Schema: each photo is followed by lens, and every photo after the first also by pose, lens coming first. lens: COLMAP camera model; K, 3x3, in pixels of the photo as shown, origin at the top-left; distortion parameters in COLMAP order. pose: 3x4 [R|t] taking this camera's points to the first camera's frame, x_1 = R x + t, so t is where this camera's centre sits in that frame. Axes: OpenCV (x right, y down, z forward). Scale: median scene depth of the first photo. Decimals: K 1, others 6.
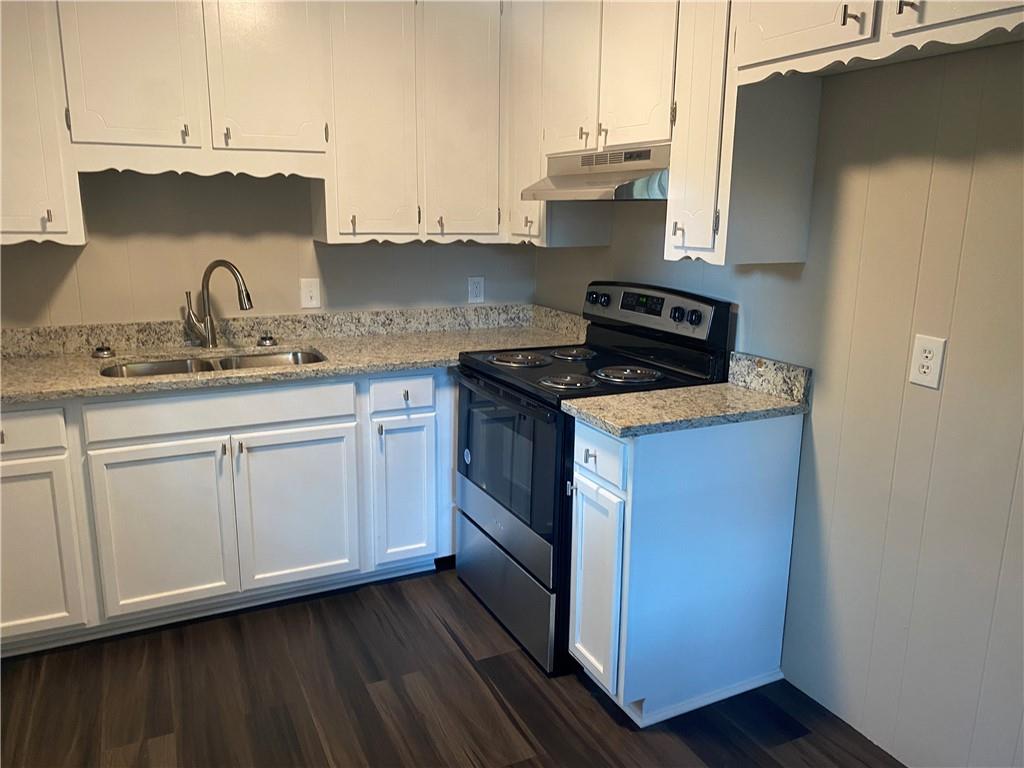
lens RADIAL K [[803.1, 0, 505.5], [0, 803.1, 402.8], [0, 0, 1]] dist [-0.027376, 0.035932]
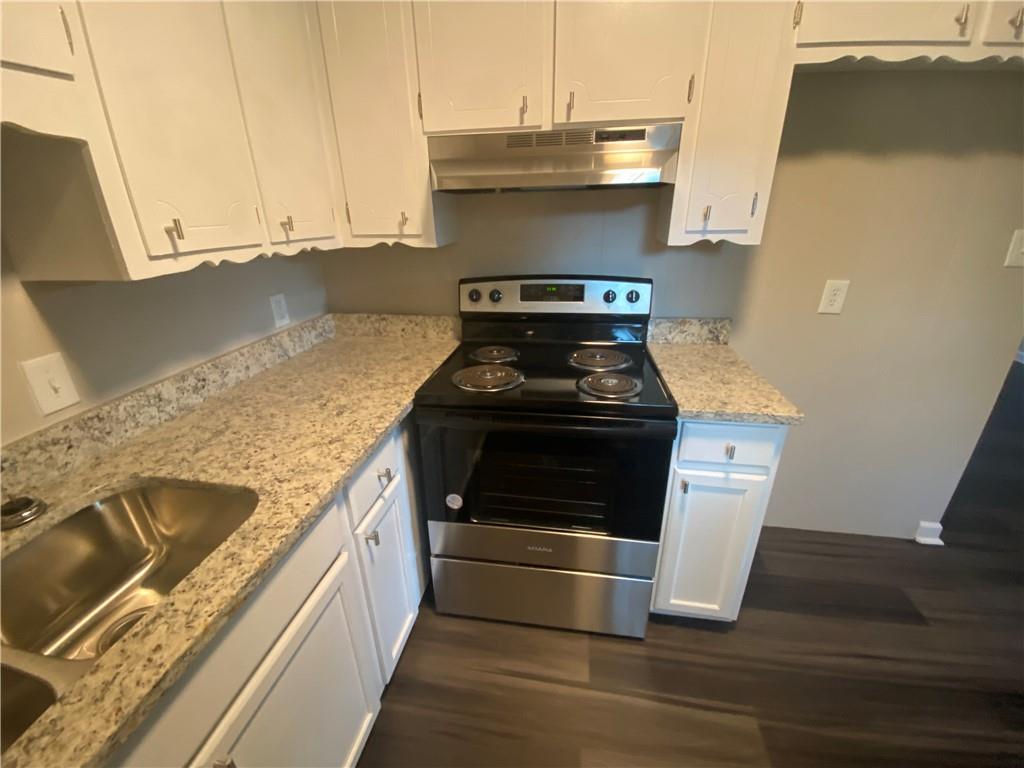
lens RADIAL K [[421.7, 0, 509.3], [0, 421.7, 386.1], [0, 0, 1]] dist [0.001415, -0.006615]
pose [[0.558108, -0.339520, 0.757127, -0.384776], [0.219868, 0.940351, 0.259610, -0.190011], [-0.800108, 0.021577, 0.599467, 0.816289]]
